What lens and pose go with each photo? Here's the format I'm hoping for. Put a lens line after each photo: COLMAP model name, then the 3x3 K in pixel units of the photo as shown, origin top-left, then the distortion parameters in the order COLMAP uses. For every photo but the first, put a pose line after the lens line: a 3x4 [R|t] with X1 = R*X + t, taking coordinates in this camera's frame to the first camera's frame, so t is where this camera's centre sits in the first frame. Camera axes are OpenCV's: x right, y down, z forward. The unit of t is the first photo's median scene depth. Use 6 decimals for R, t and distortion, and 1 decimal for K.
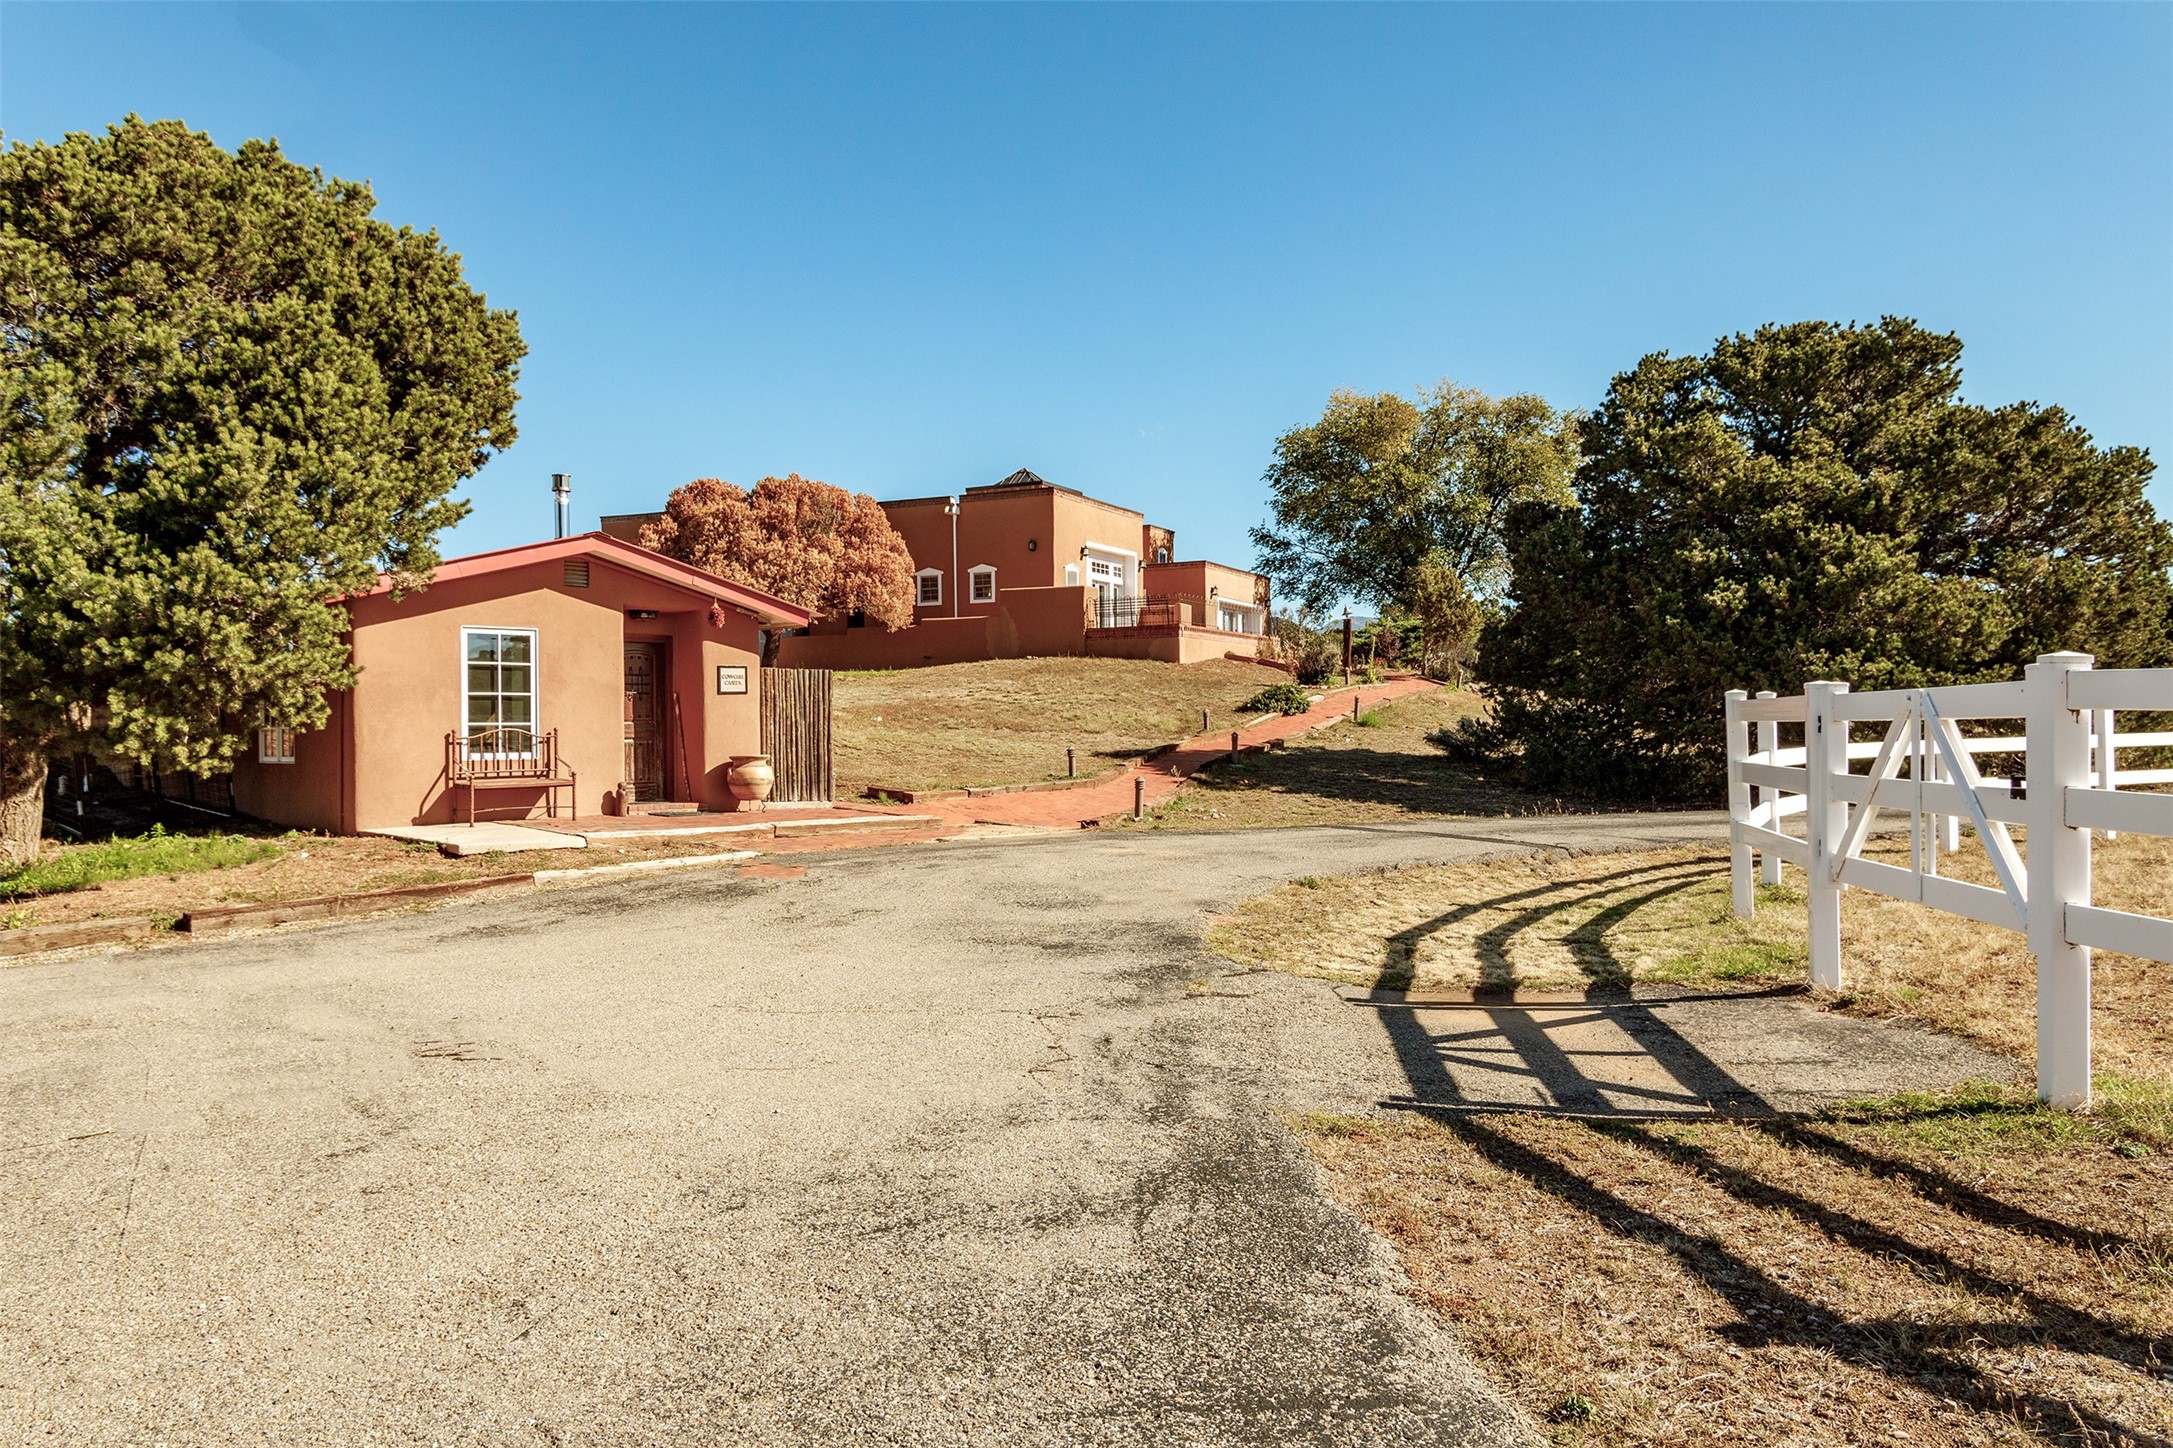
lens RADIAL K [[1530.8, 0, 1075.4], [0, 1530.8, 726.8], [0, 0, 1]] dist [0.026848, 0.003390]
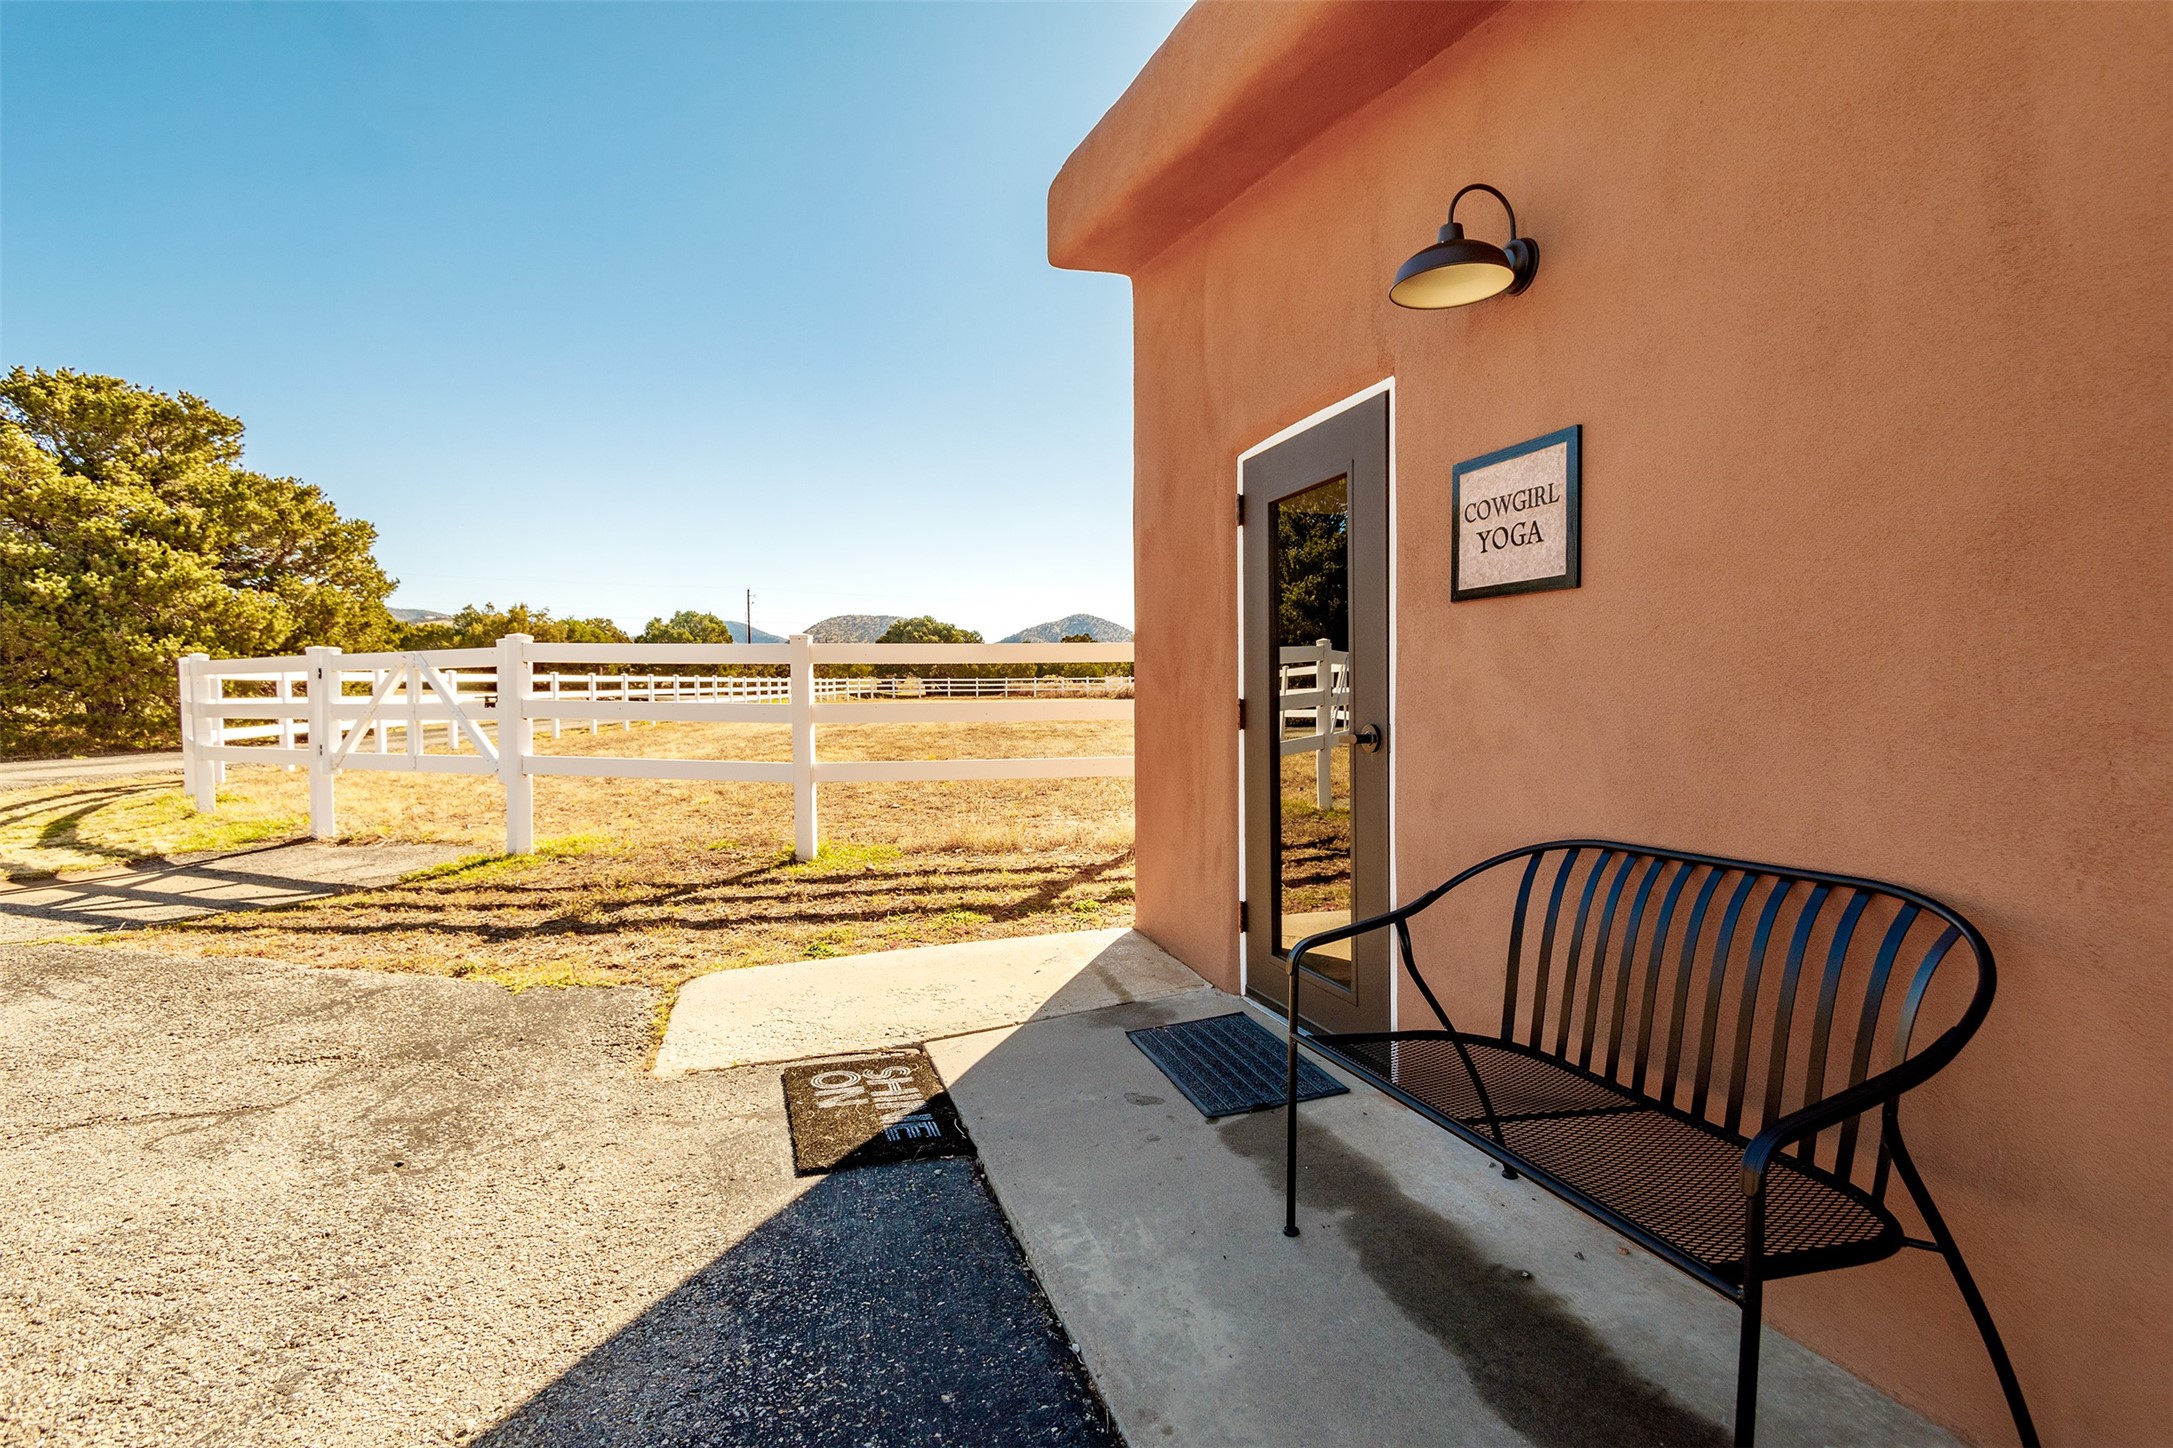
lens RADIAL K [[1031.3, 0, 1081.1], [0, 1031.3, 724.6], [0, 0, 1]] dist [-0.000815, -0.000251]
pose [[0.309050, -0.015941, 0.950912, -0.102254], [0.000246, 0.999861, 0.016682, 0.012224], [-0.951046, -0.004921, 0.309011, -0.029752]]
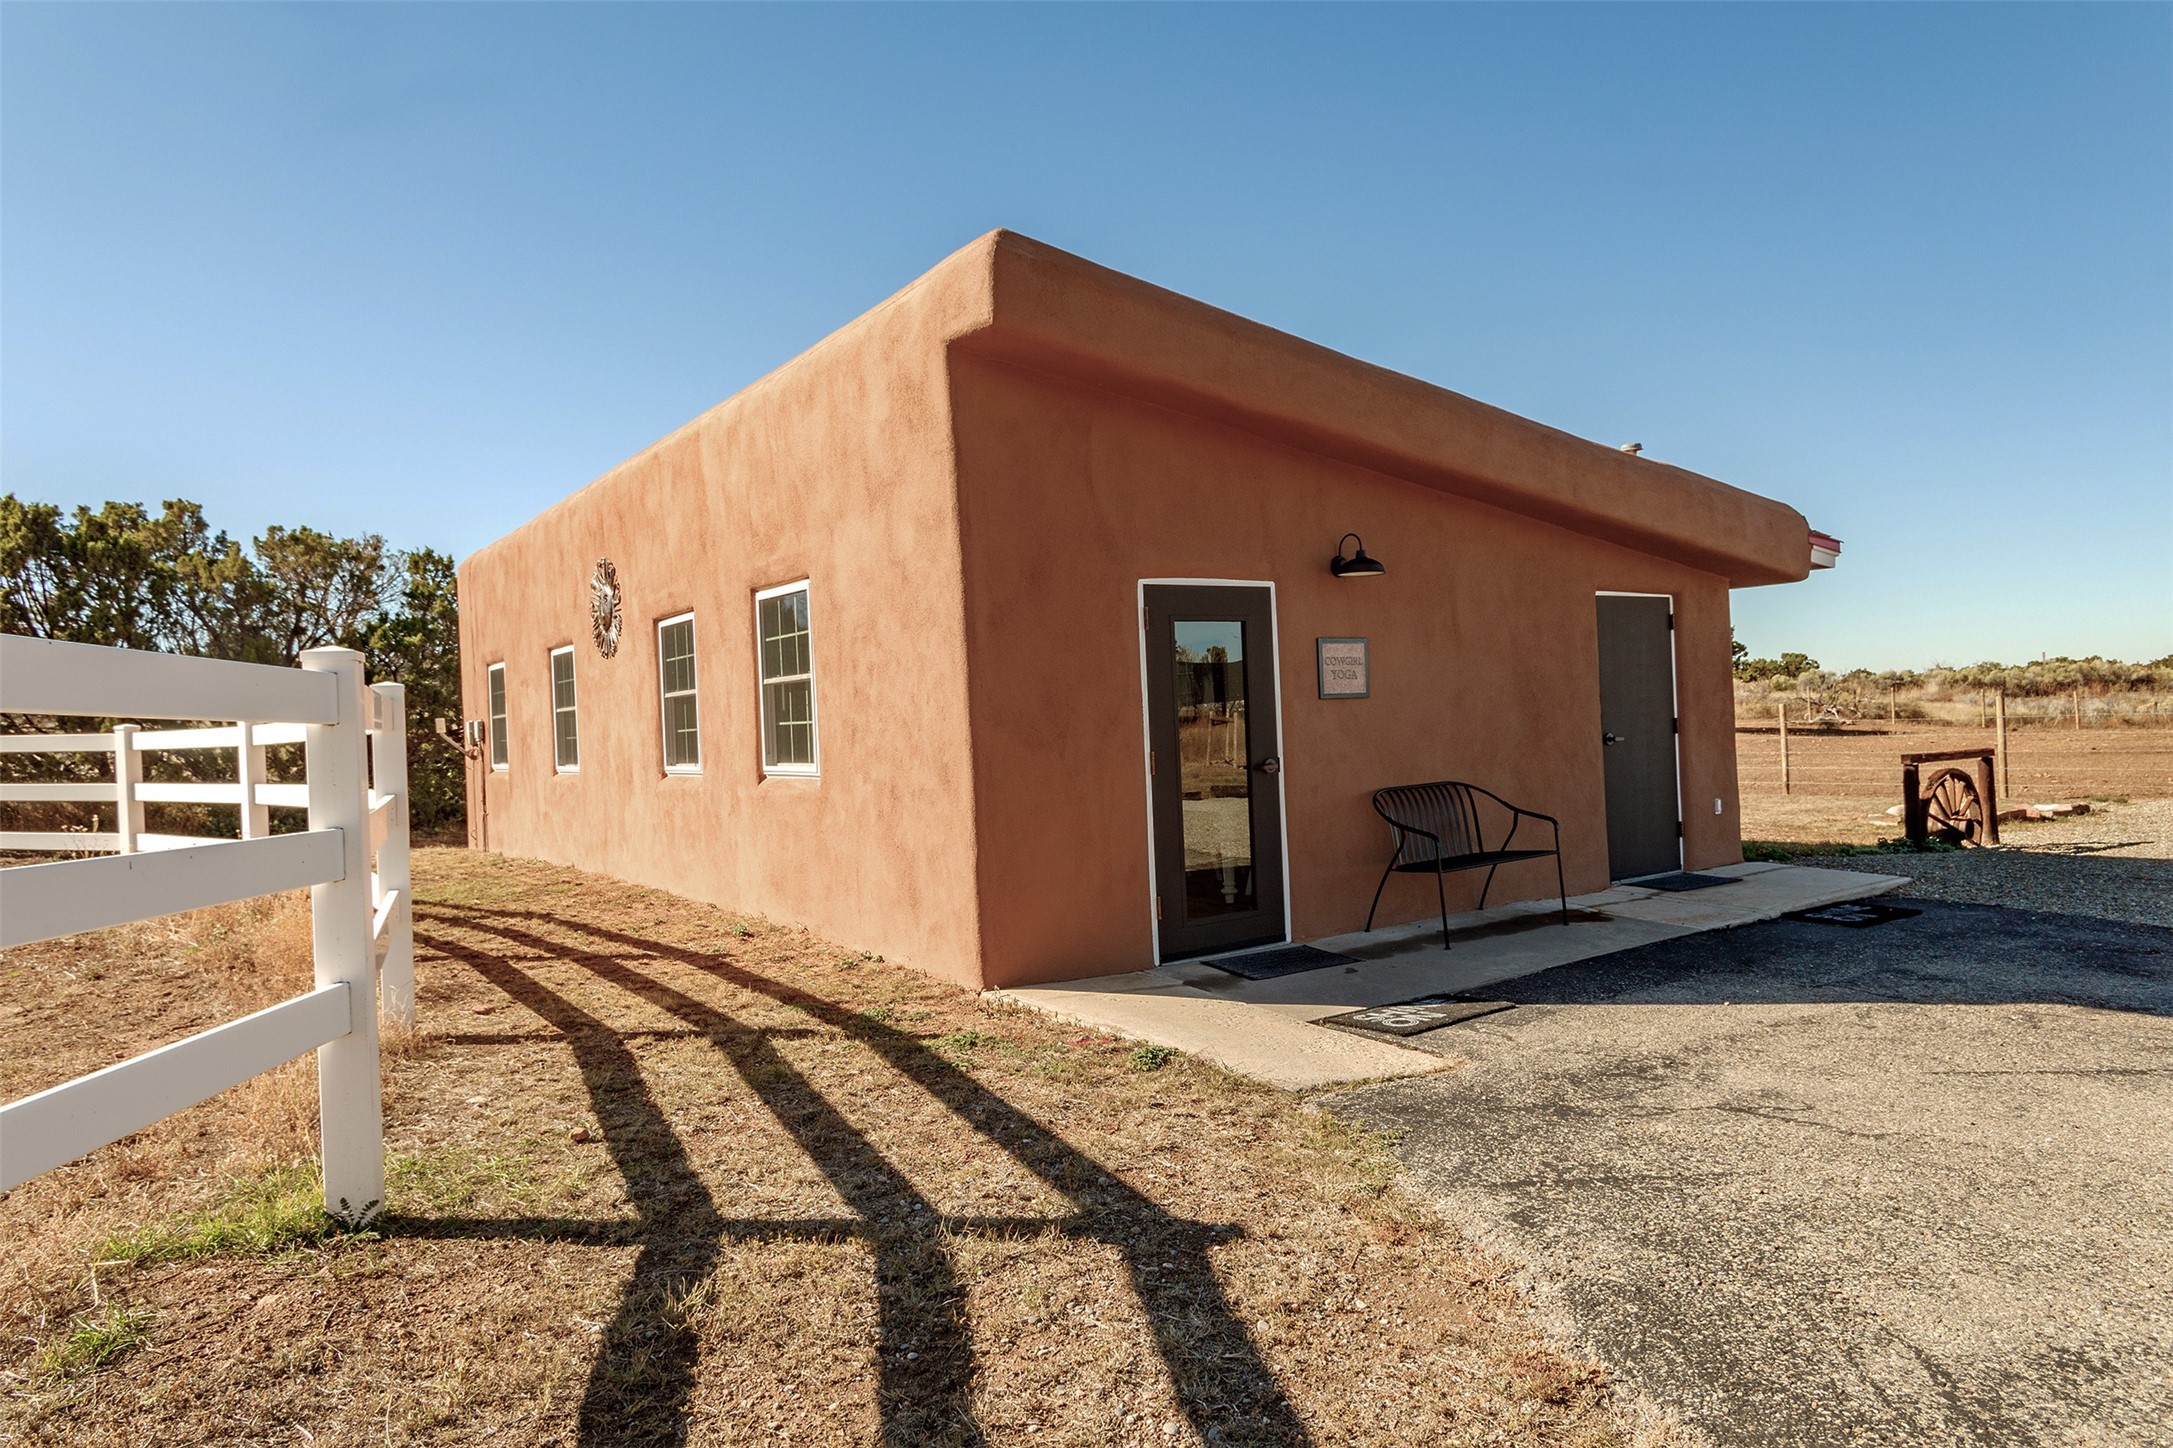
lens RADIAL K [[1341.0, 0, 1087.2], [0, 1341.0, 723.4], [0, 0, 1]] dist [0.002498, 0.000741]
pose [[-0.998562, 0.051558, 0.014698, 0.073661], [0.051566, 0.998670, 0.000176, 0.003549], [-0.014669, 0.000933, -0.999892, 0.301145]]
